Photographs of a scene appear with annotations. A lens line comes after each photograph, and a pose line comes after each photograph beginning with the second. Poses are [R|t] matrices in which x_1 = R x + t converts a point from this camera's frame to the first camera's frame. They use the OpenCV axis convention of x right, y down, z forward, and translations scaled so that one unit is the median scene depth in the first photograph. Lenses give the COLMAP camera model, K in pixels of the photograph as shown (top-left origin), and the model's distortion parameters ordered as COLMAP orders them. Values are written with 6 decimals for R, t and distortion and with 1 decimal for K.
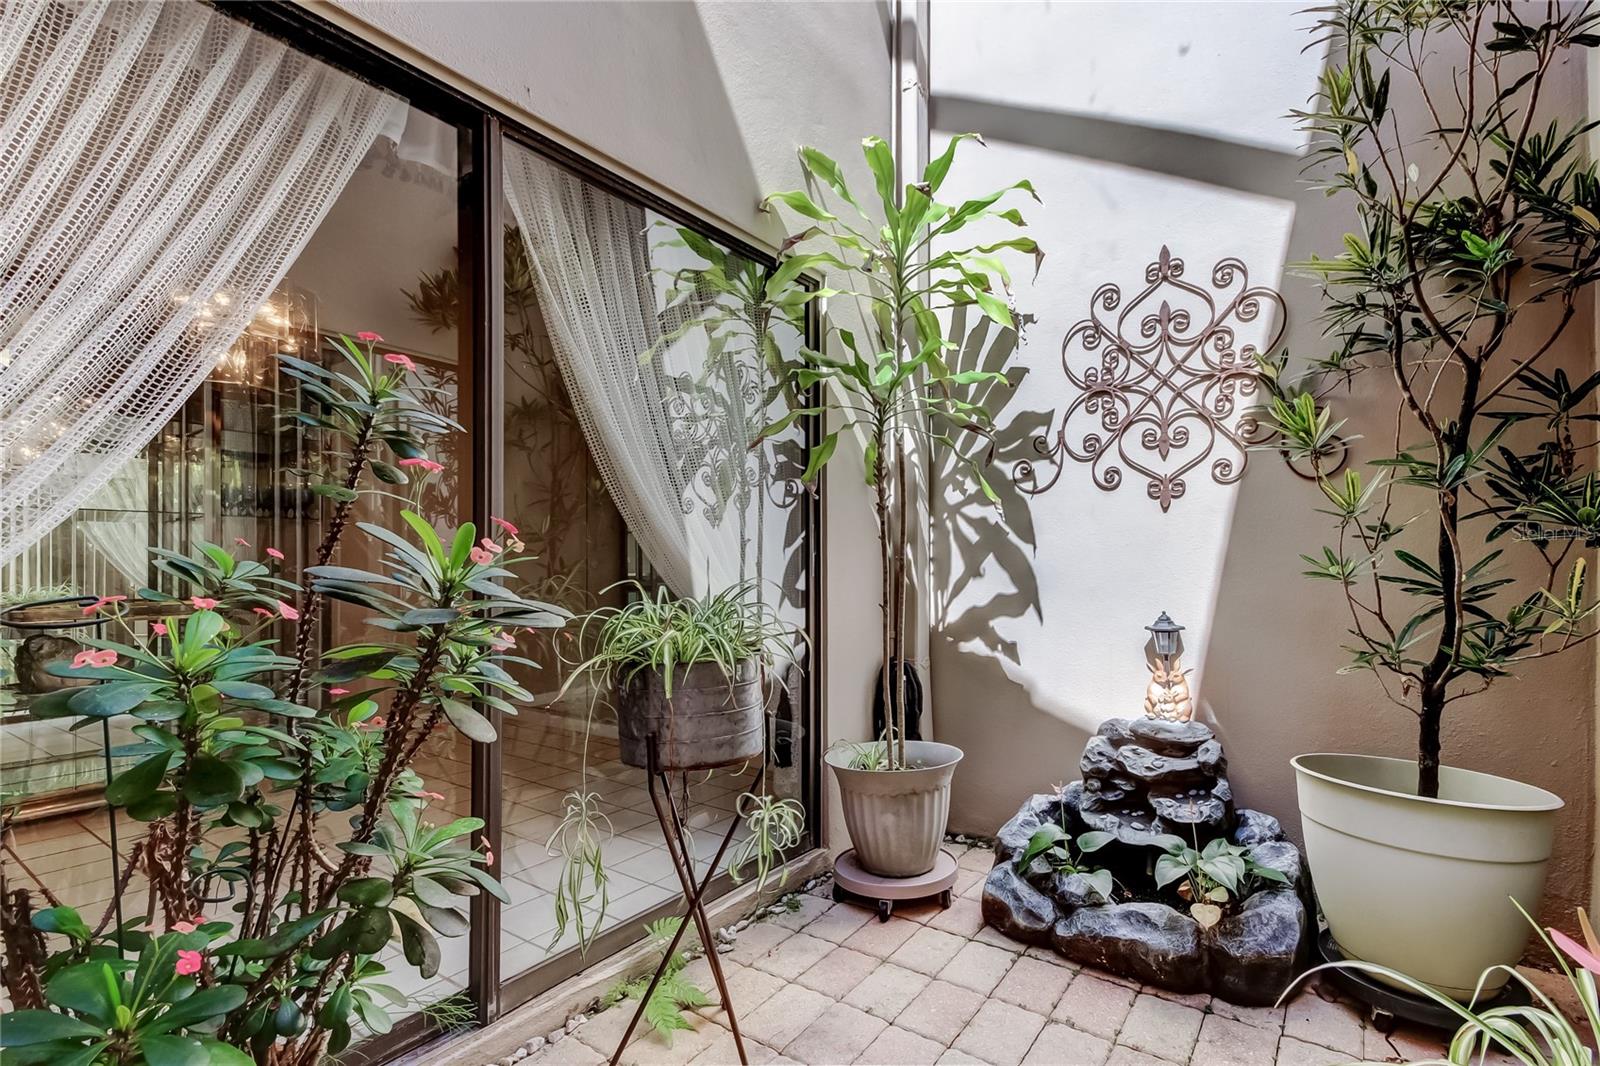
lens RADIAL K [[749.4, 0, 846.5], [0, 749.4, 549.8], [0, 0, 1]] dist [0.026663, -0.002839]
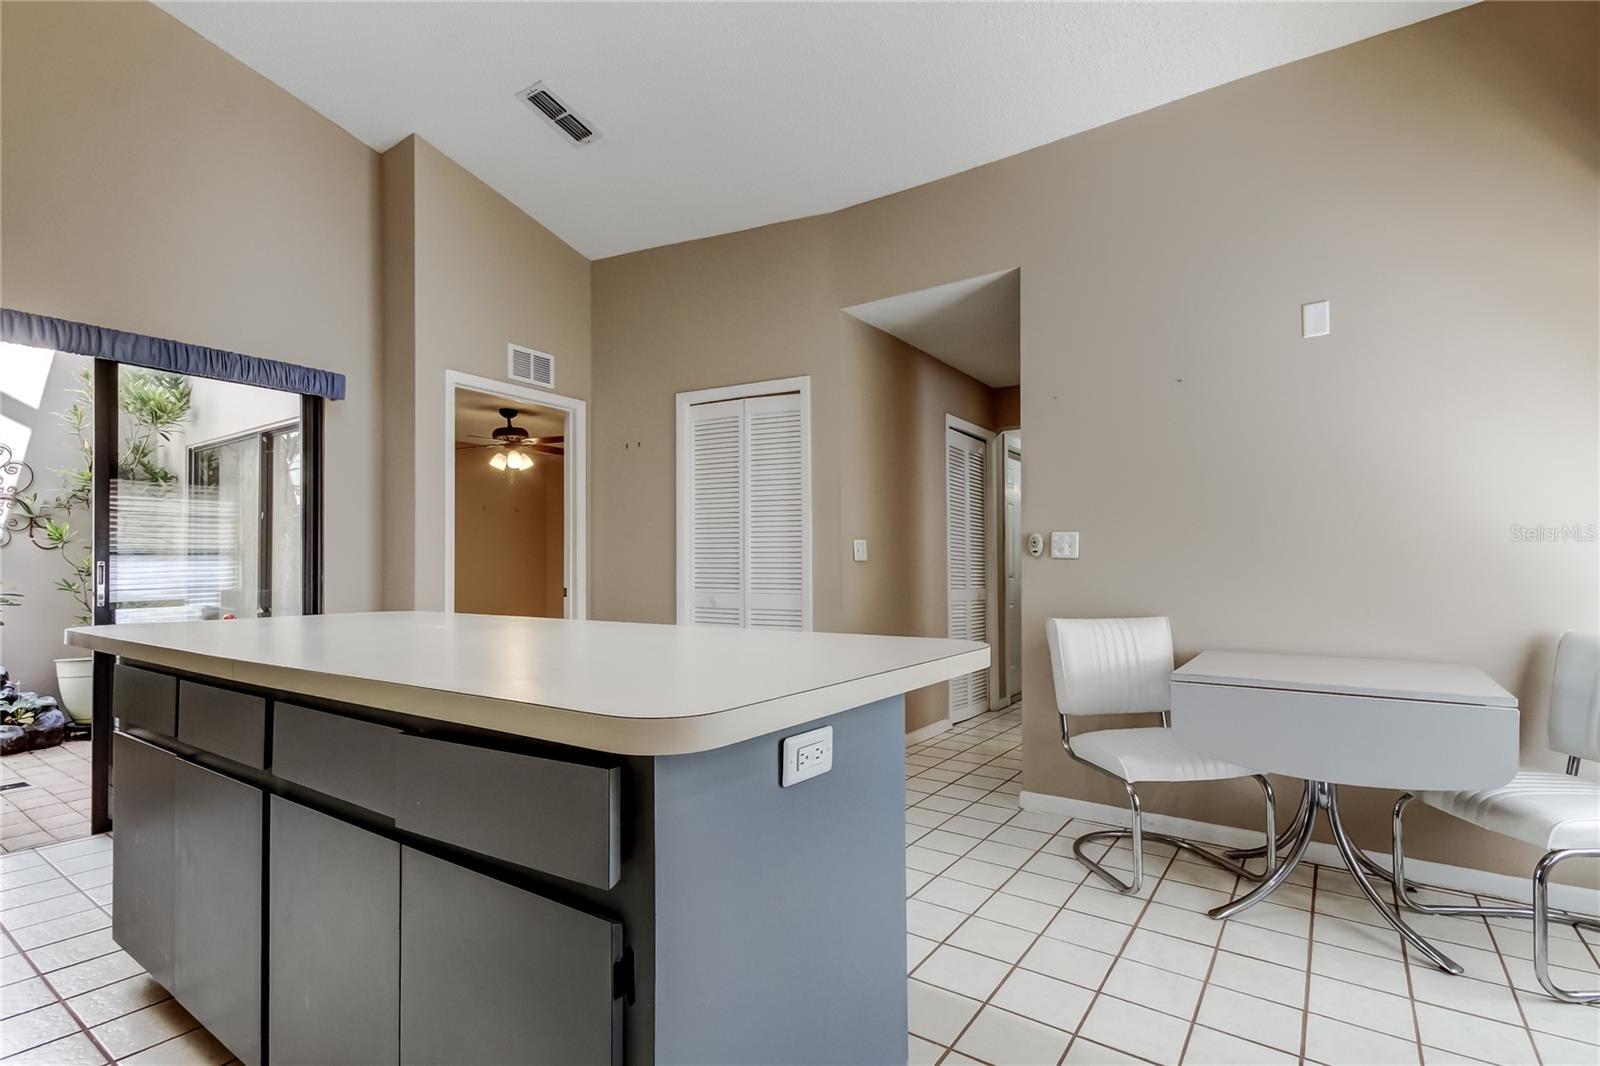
lens RADIAL K [[749.4, 0, 779.2], [0, 749.4, 554.0], [0, 0, 1]] dist [0.026663, -0.002839]
pose [[0.015984, 0.014988, 0.999760, -1.612962], [-0.012726, 0.999810, -0.014785, -0.067334], [-0.999791, -0.012487, 0.016171, -1.229442]]
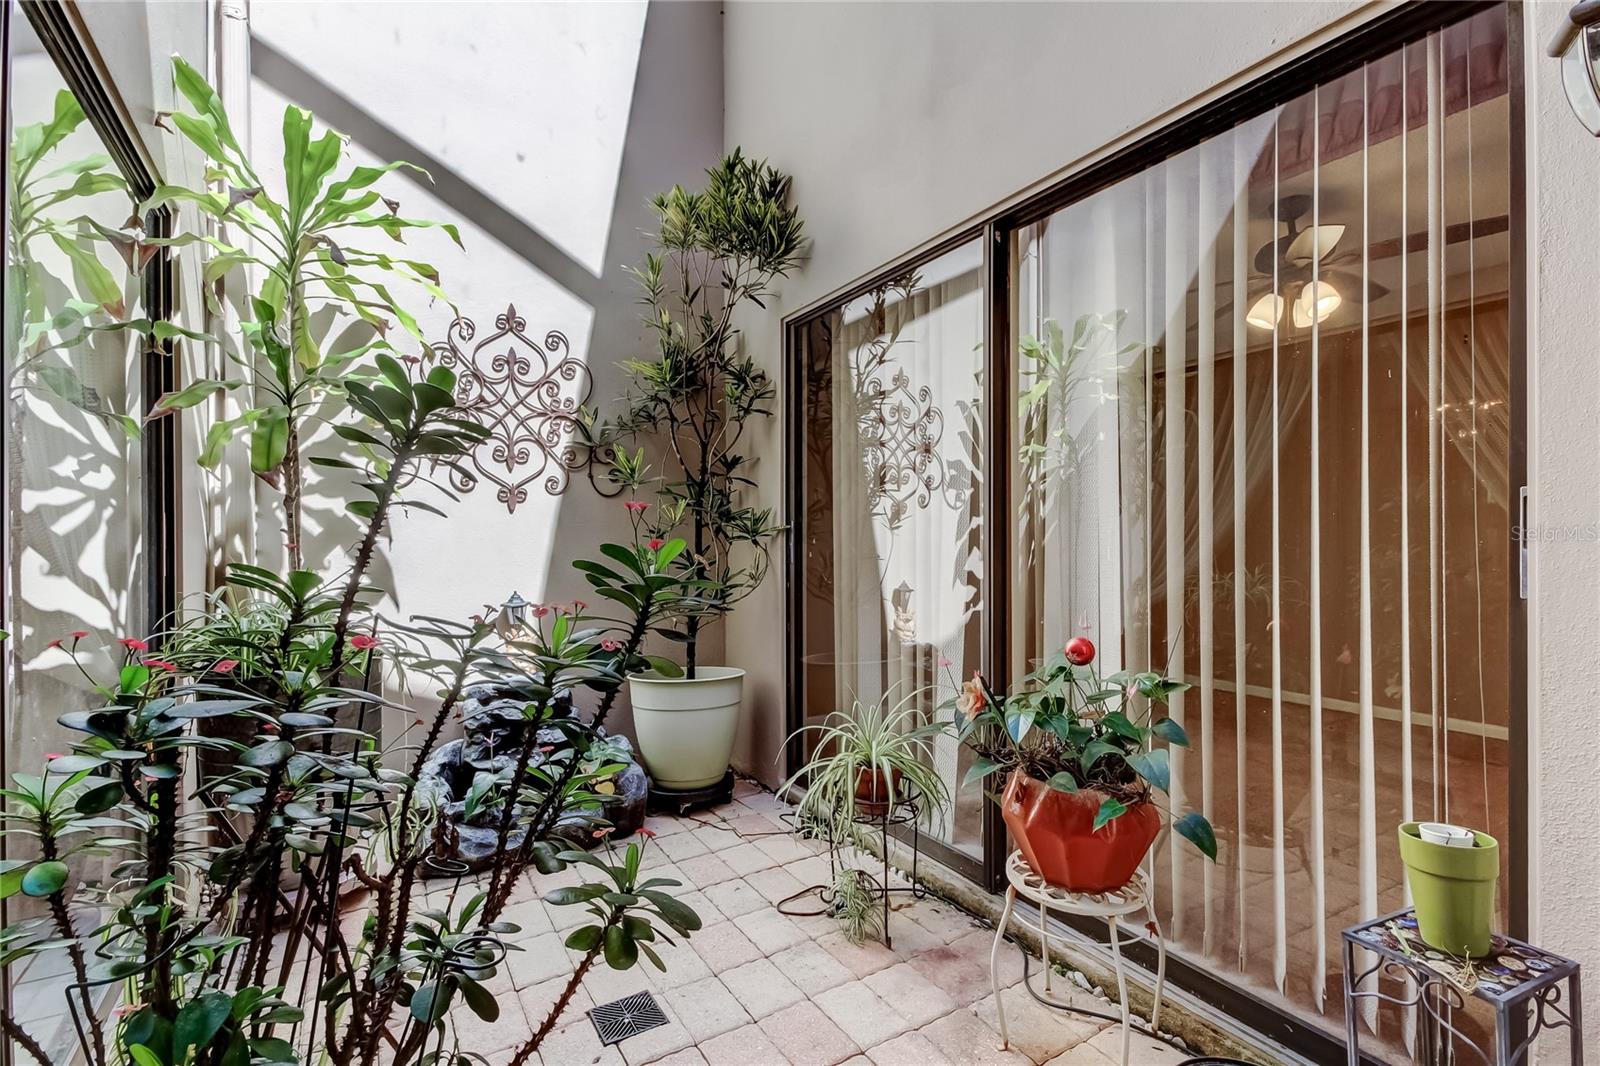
lens RADIAL K [[749.4, 0, 794.9], [0, 749.4, 533.5], [0, 0, 1]] dist [0.026663, -0.002839]
pose [[0.419875, 0.012906, 0.907490, -0.542695], [-0.009537, 0.999906, -0.009807, -0.008308], [-0.907532, -0.004537, 0.419958, 0.032852]]
